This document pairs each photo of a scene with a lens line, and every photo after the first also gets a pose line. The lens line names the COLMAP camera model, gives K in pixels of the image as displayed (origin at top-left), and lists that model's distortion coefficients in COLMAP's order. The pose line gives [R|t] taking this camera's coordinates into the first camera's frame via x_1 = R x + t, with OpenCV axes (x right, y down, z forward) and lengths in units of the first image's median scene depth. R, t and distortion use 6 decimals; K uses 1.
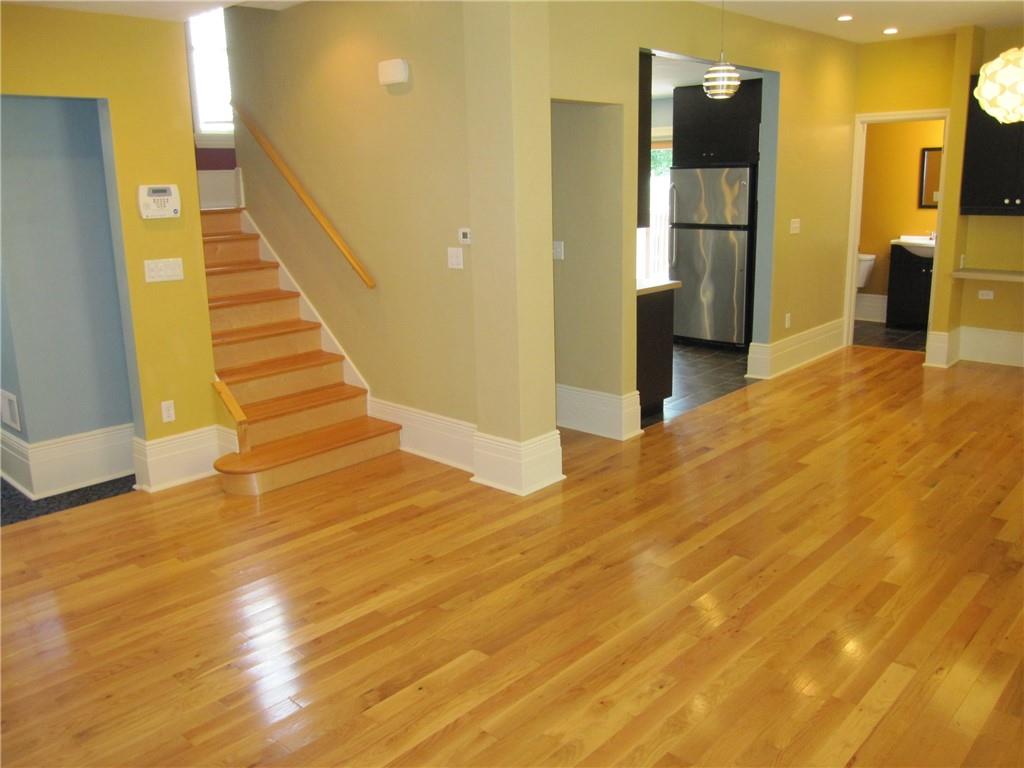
lens RADIAL K [[846.3, 0, 516.3], [0, 846.3, 385.4], [0, 0, 1]] dist [-0.072958, 0.038265]
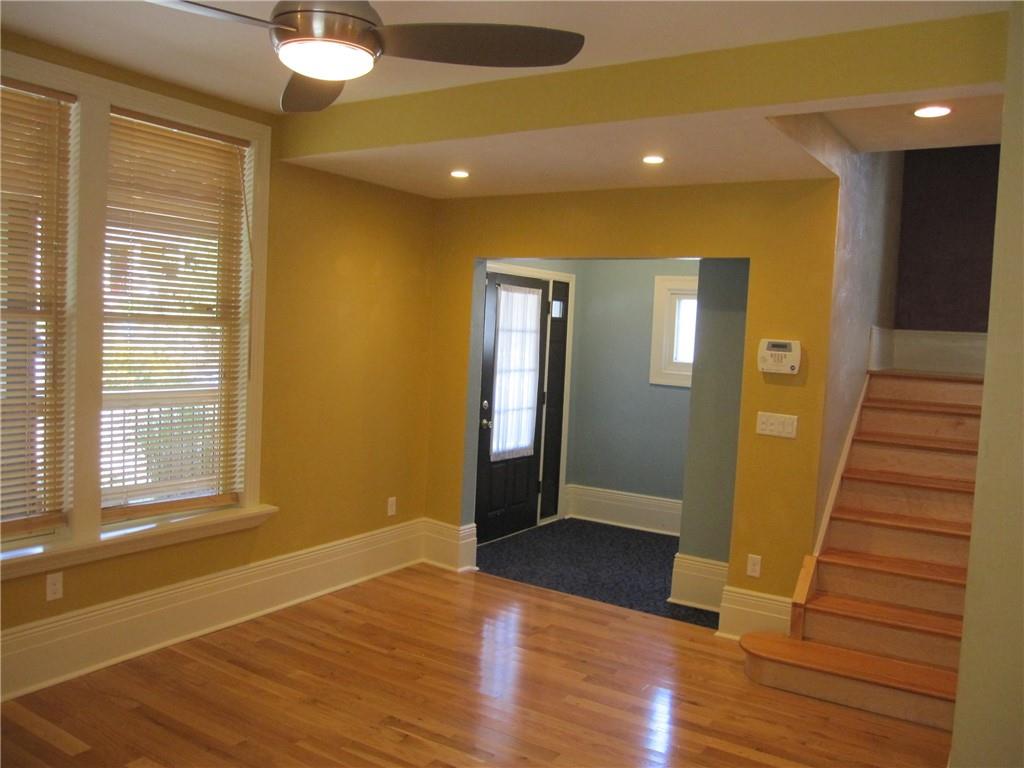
lens RADIAL K [[846.3, 0, 516.5], [0, 846.3, 387.6], [0, 0, 1]] dist [-0.072958, 0.038265]
pose [[0.167633, 0.099643, -0.980801, 0.478616], [-0.279940, 0.958738, 0.049556, -0.139929], [0.945269, 0.266258, 0.188610, 0.500893]]
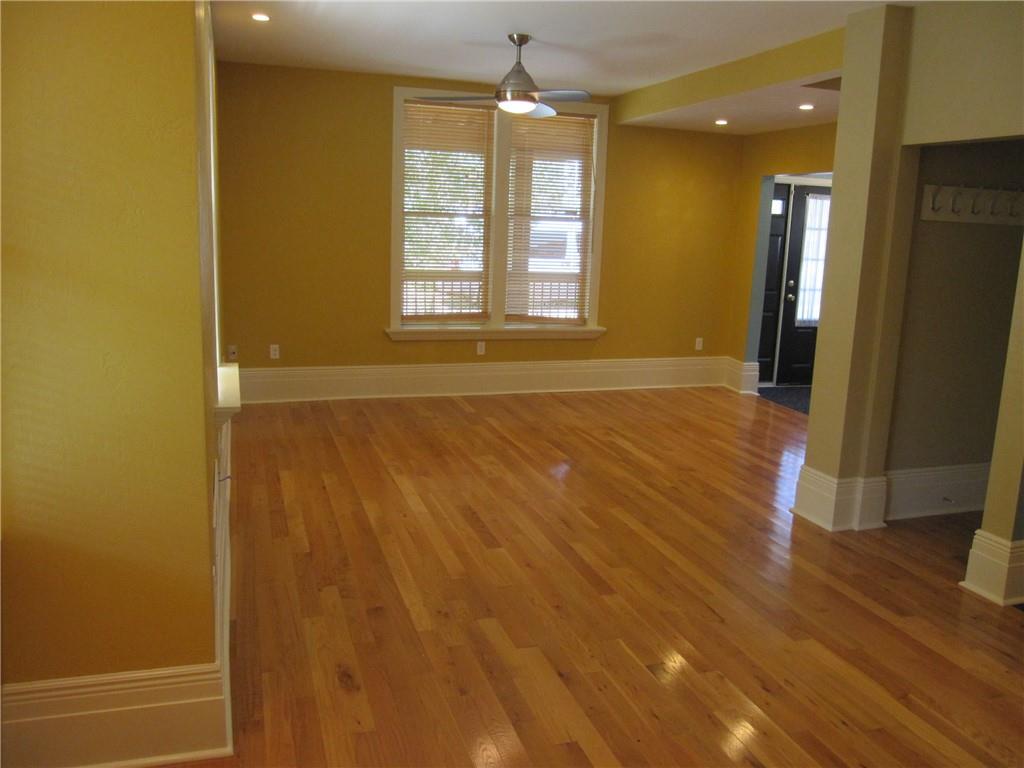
lens RADIAL K [[846.3, 0, 514.3], [0, 846.3, 377.1], [0, 0, 1]] dist [-0.072958, 0.038265]
pose [[-0.493522, 0.163411, -0.854244, 1.051501], [-0.229067, 0.923091, 0.308919, -0.273786], [0.839026, 0.348138, -0.418133, 1.056147]]
